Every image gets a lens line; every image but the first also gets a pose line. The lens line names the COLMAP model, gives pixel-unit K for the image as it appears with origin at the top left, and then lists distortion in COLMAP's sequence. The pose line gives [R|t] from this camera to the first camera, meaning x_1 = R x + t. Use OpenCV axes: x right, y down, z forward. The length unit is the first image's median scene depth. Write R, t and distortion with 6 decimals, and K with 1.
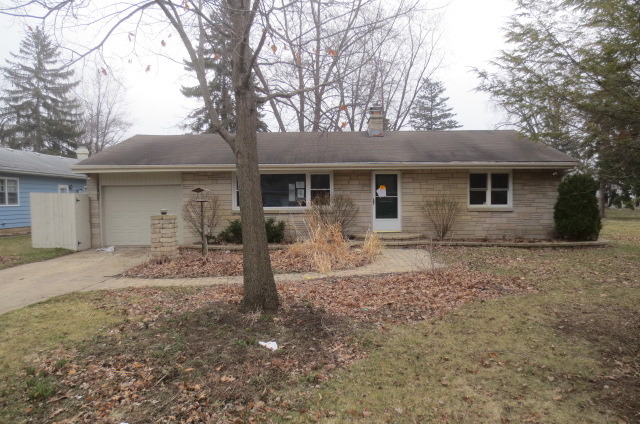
lens RADIAL K [[462.1, 0, 320.0], [0, 462.1, 212.0], [0, 0, 1]] dist [-0.027638, 0.002222]
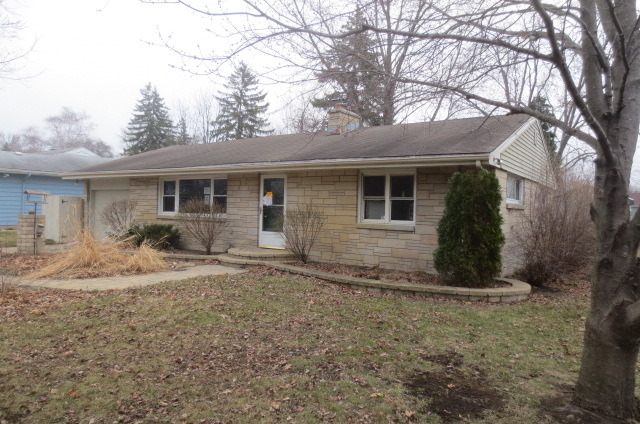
lens RADIAL K [[462.1, 0, 320.0], [0, 462.1, 212.0], [0, 0, 1]] dist [-0.027638, 0.002222]
pose [[0.833323, 0.032183, -0.551849, 0.669798], [-0.046787, 0.998828, -0.012401, -0.014793], [0.550803, 0.036154, 0.833852, 0.358426]]
